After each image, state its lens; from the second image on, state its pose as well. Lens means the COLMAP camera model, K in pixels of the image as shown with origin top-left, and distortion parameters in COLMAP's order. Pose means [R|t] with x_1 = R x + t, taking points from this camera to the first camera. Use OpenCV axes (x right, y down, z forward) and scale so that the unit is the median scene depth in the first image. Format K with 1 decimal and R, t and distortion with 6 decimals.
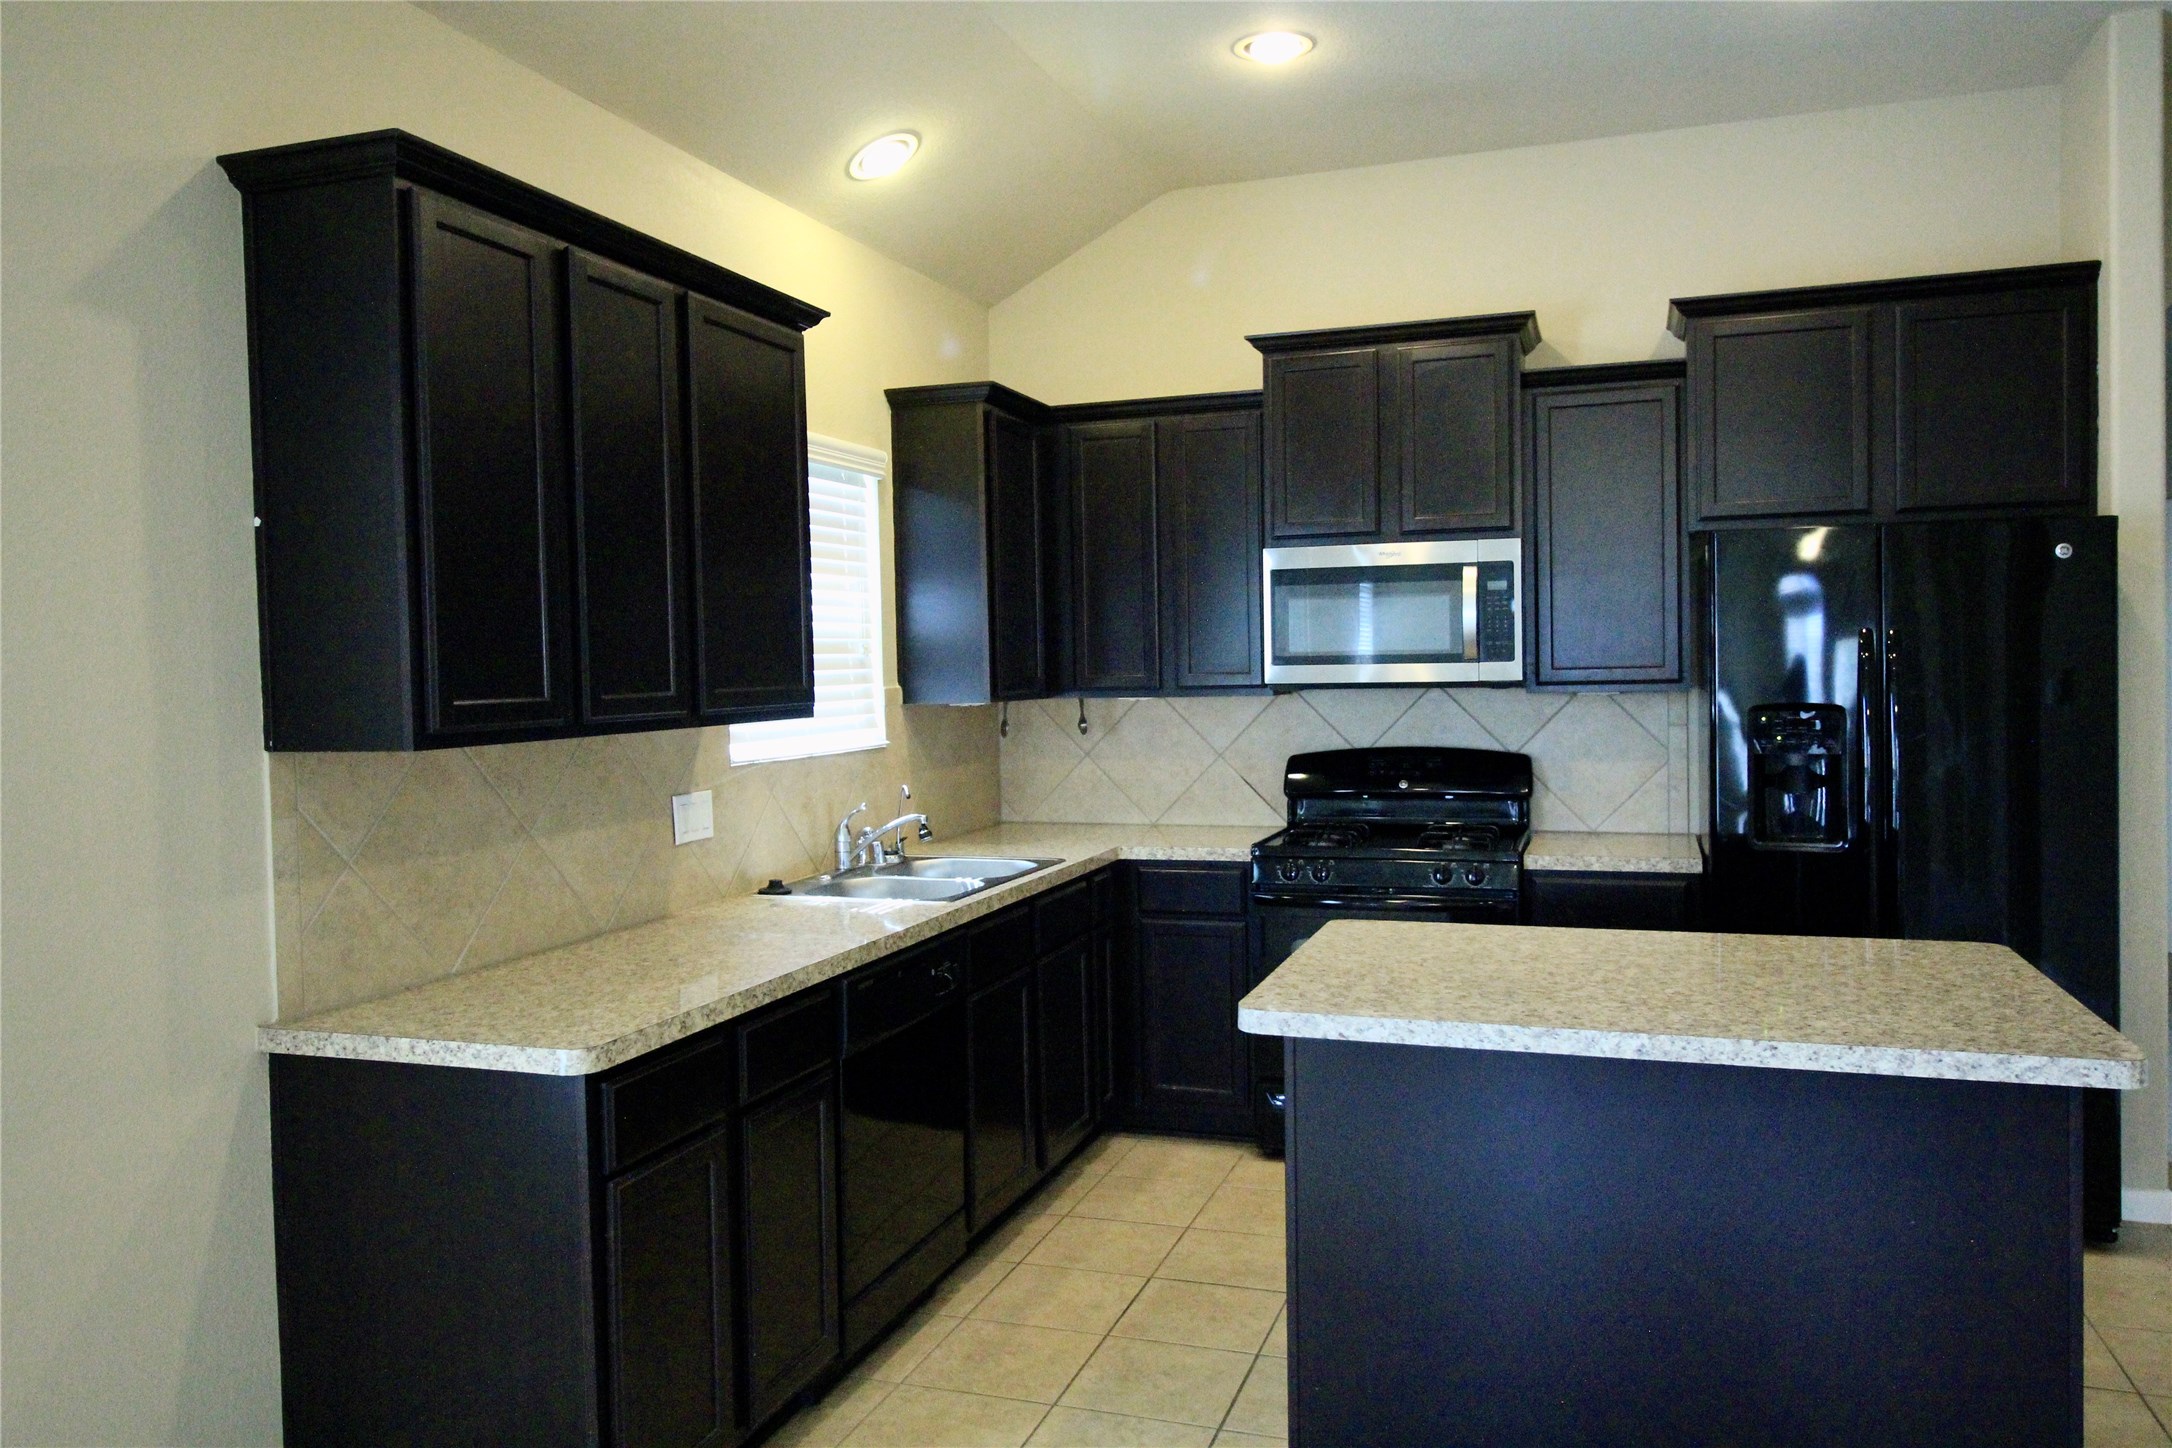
lens RADIAL K [[1567.1, 0, 1086.0], [0, 1567.1, 724.0], [0, 0, 1]] dist [0.001591, -0.000941]
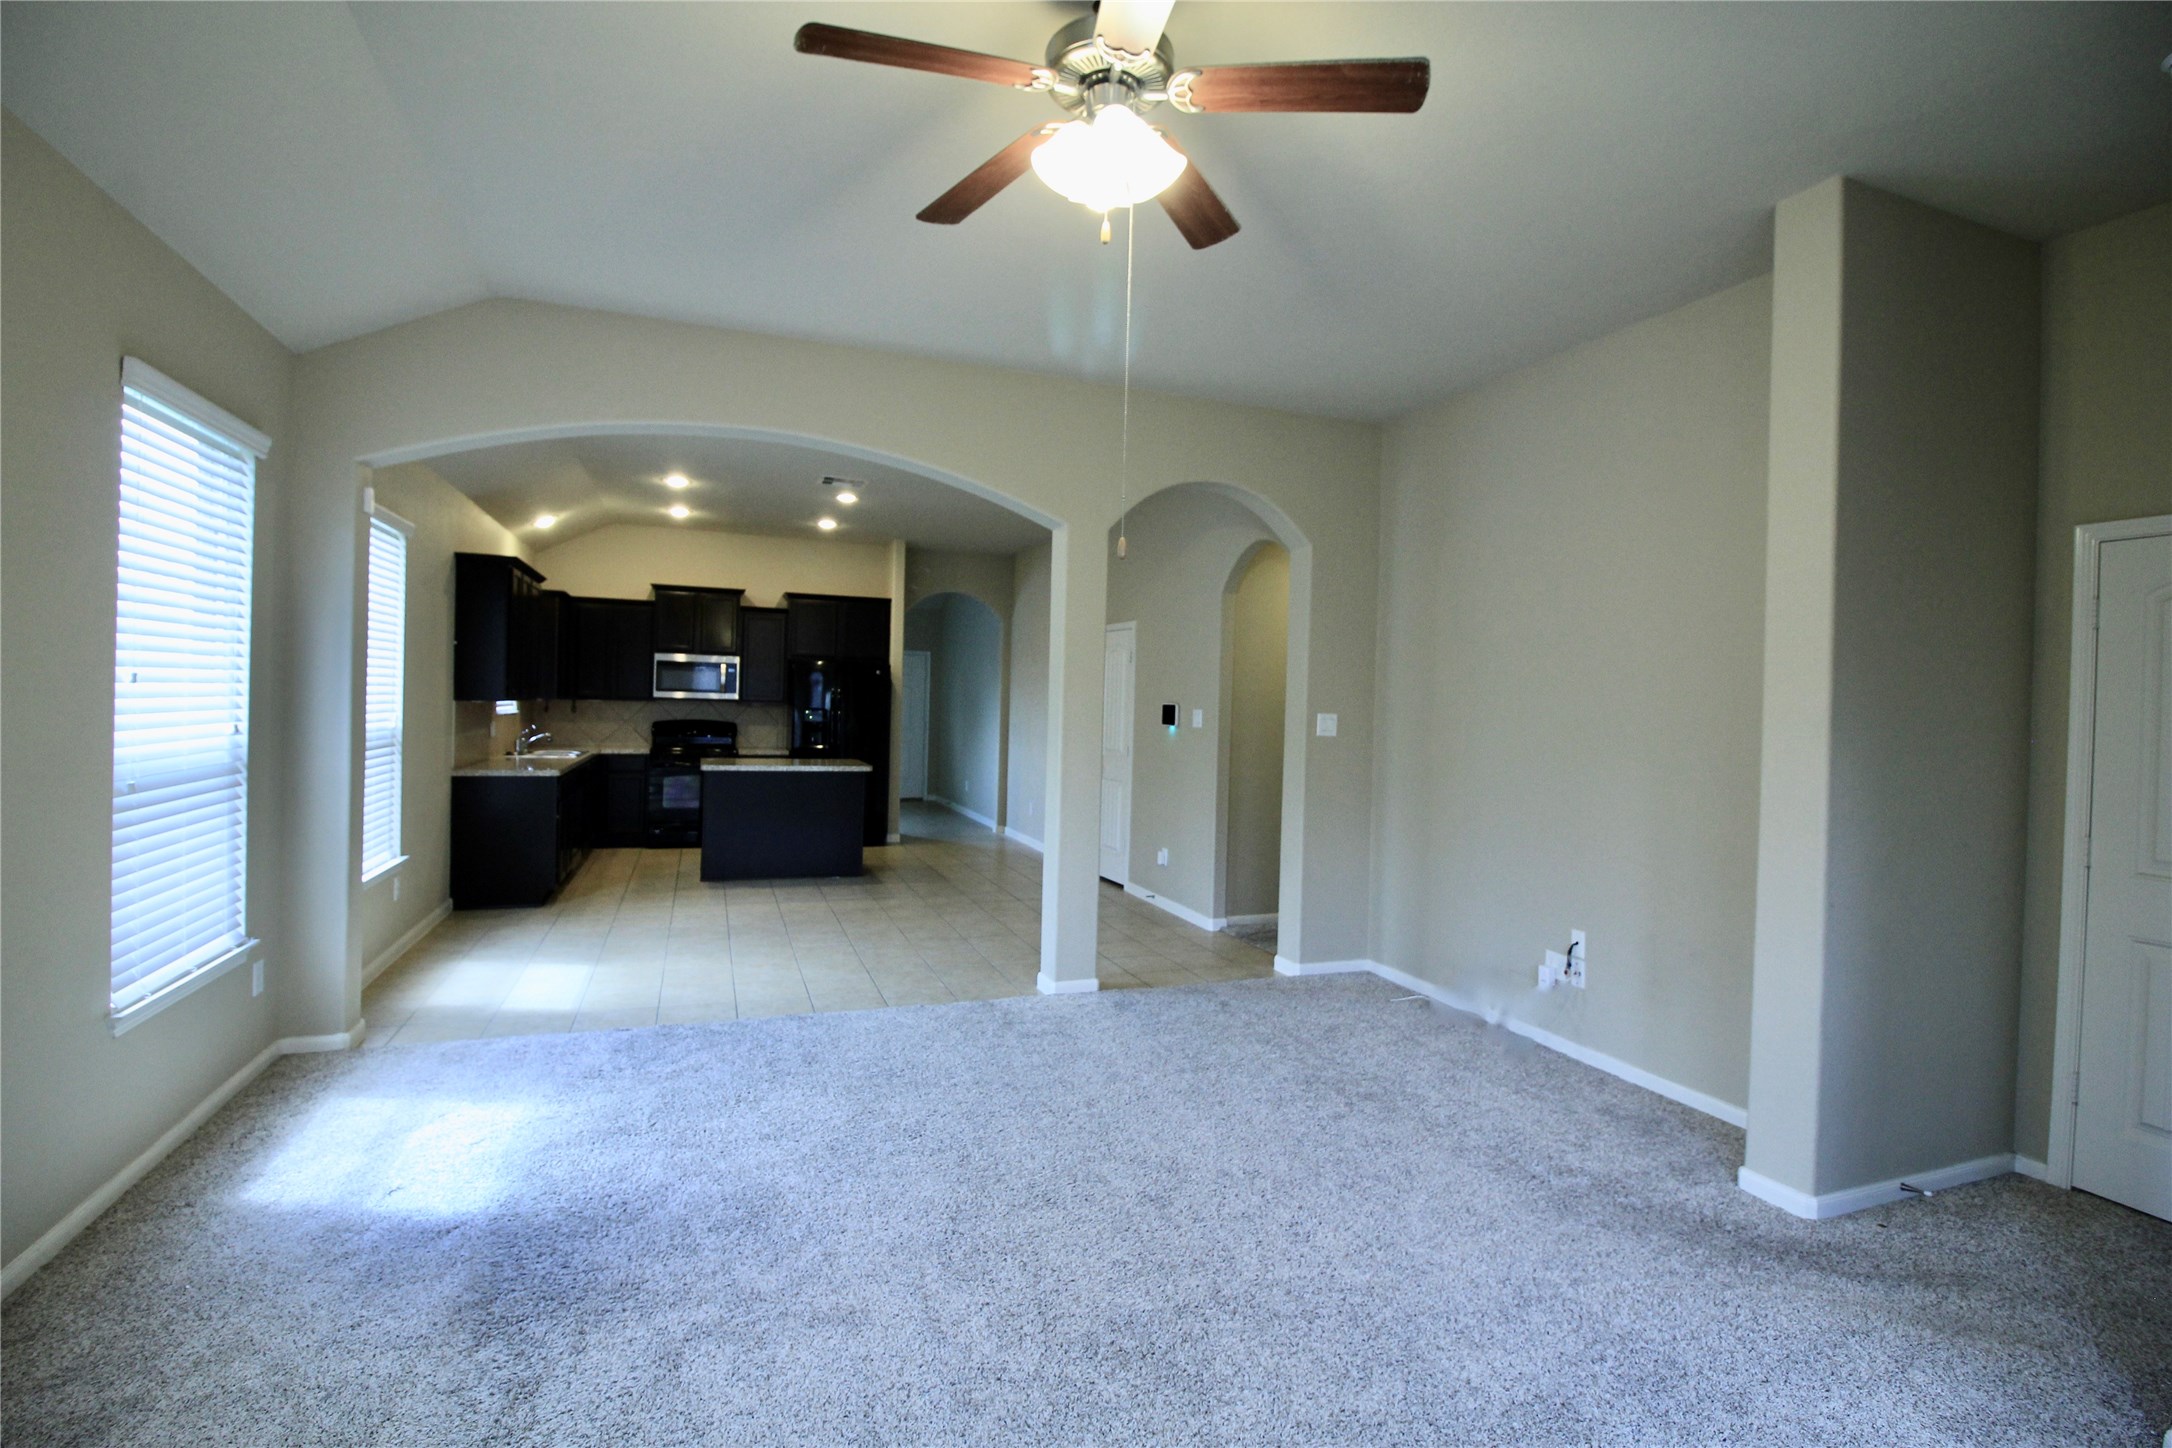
lens RADIAL K [[1004.2, 0, 1080.9], [0, 1004.2, 716.4], [0, 0, 1]] dist [0.000723, -0.013484]
pose [[0.771533, 0.033828, 0.635290, -0.512252], [-0.017436, 0.999335, -0.032037, 0.063582], [-0.635951, 0.013640, 0.771609, -1.103364]]
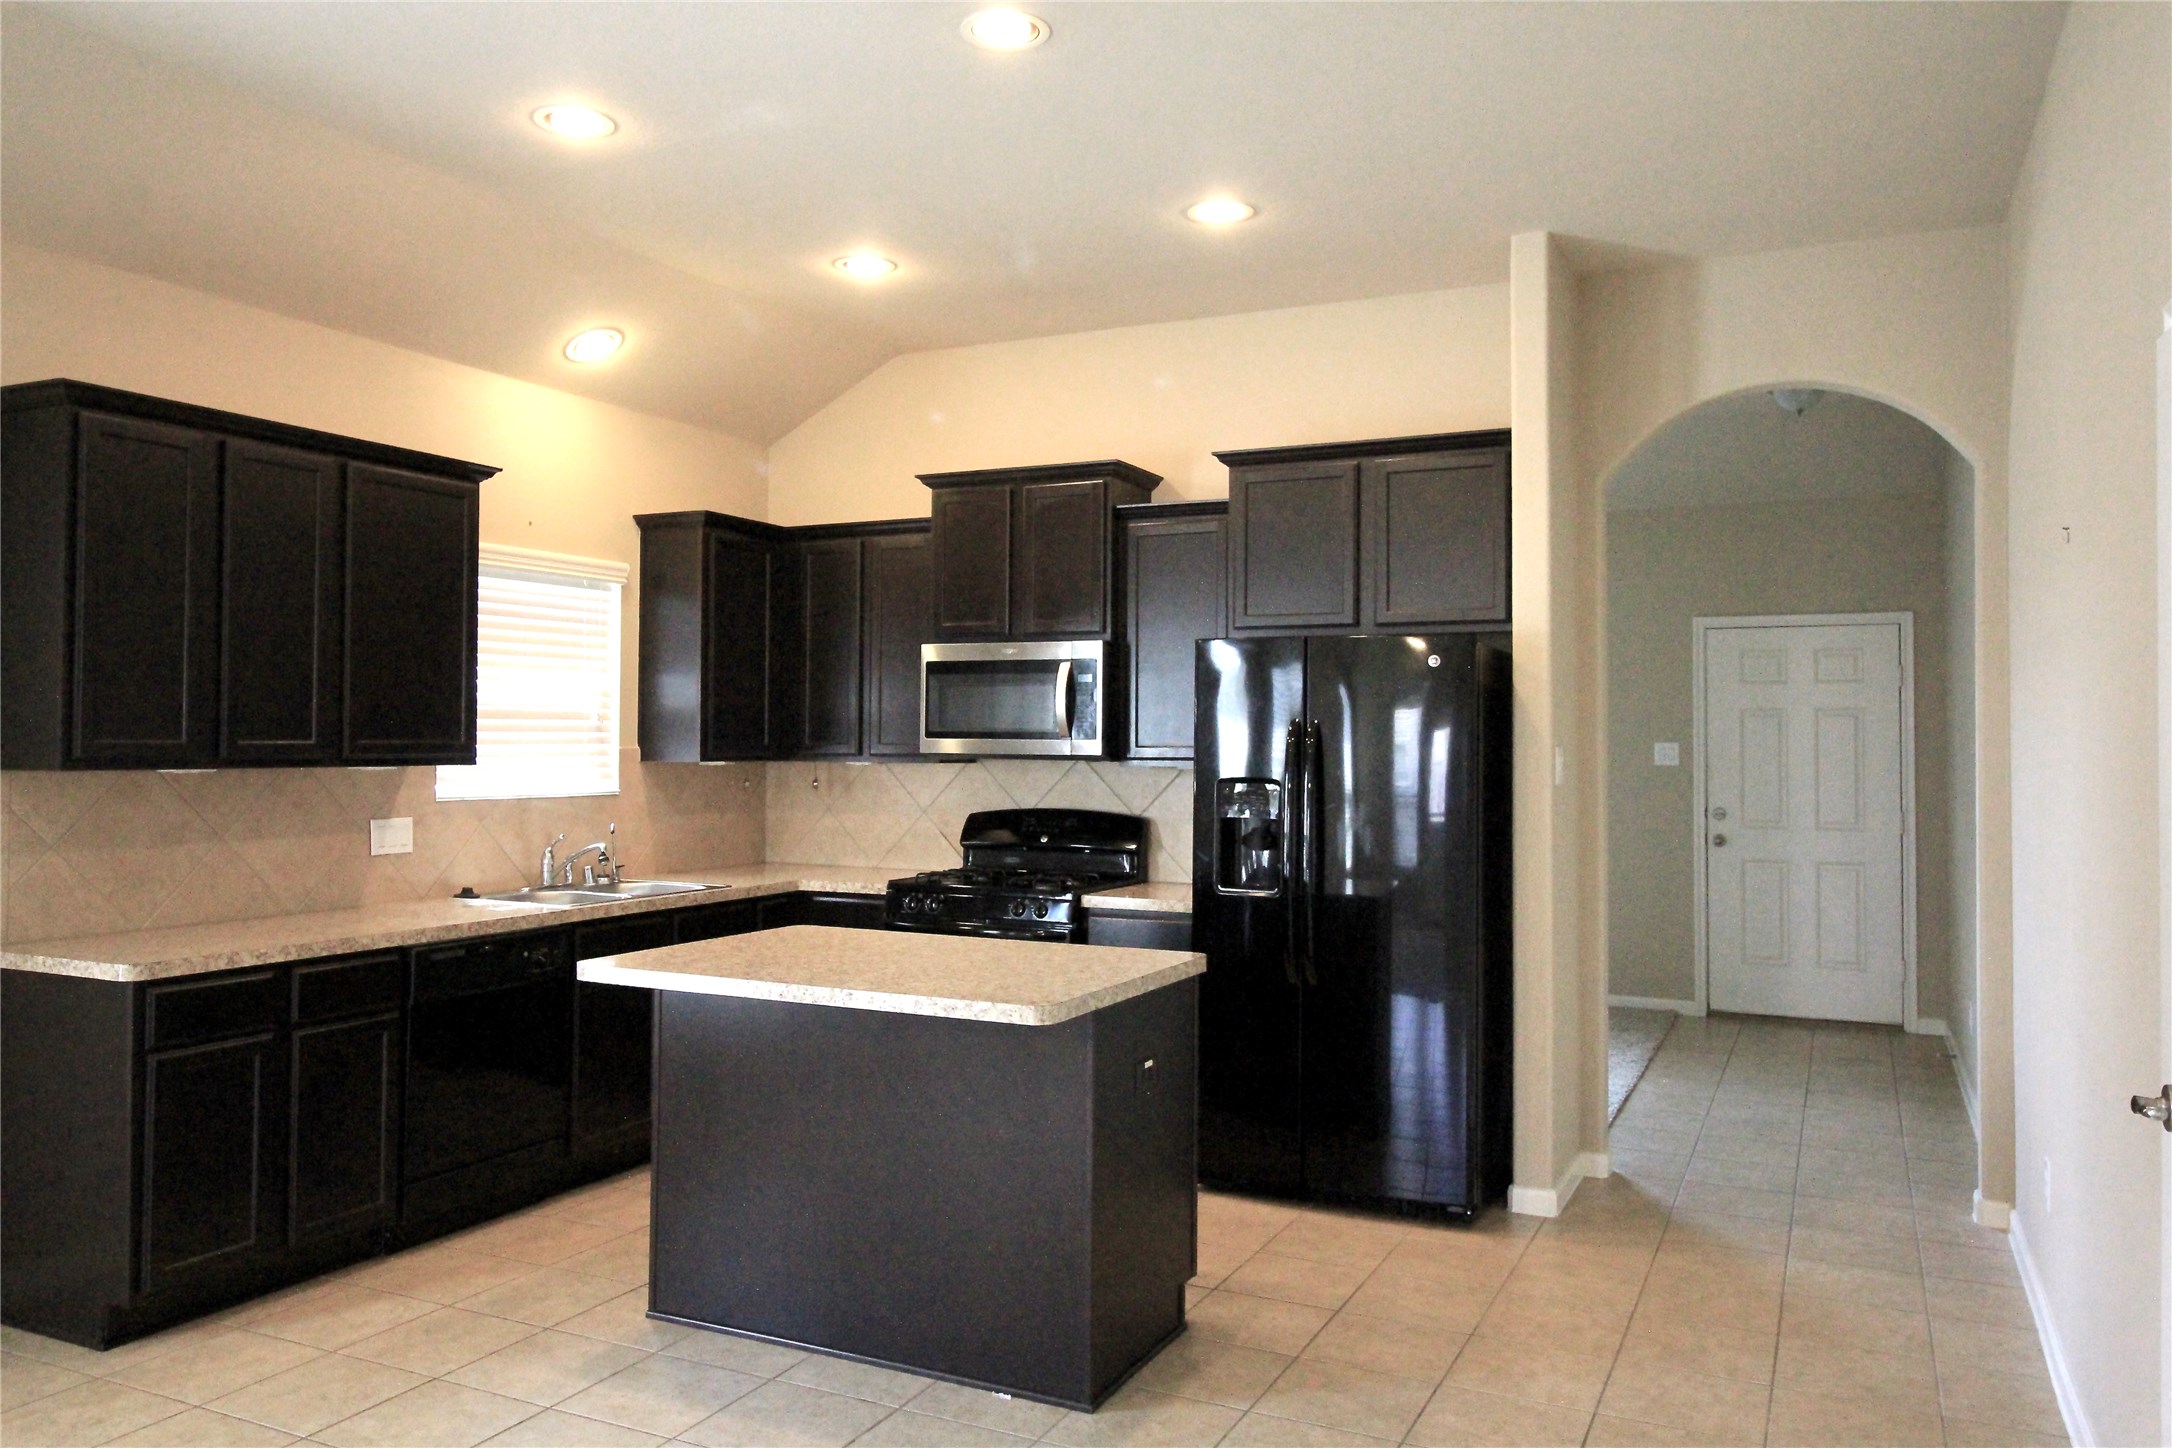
lens RADIAL K [[1567.1, 0, 1086.0], [0, 1567.1, 724.0], [0, 0, 1]] dist [0.001591, -0.000941]
pose [[0.991802, 0.023693, -0.125569, 0.419286], [-0.030129, 0.998314, -0.049606, 0.009524], [0.124182, 0.052983, 0.990844, -0.224791]]
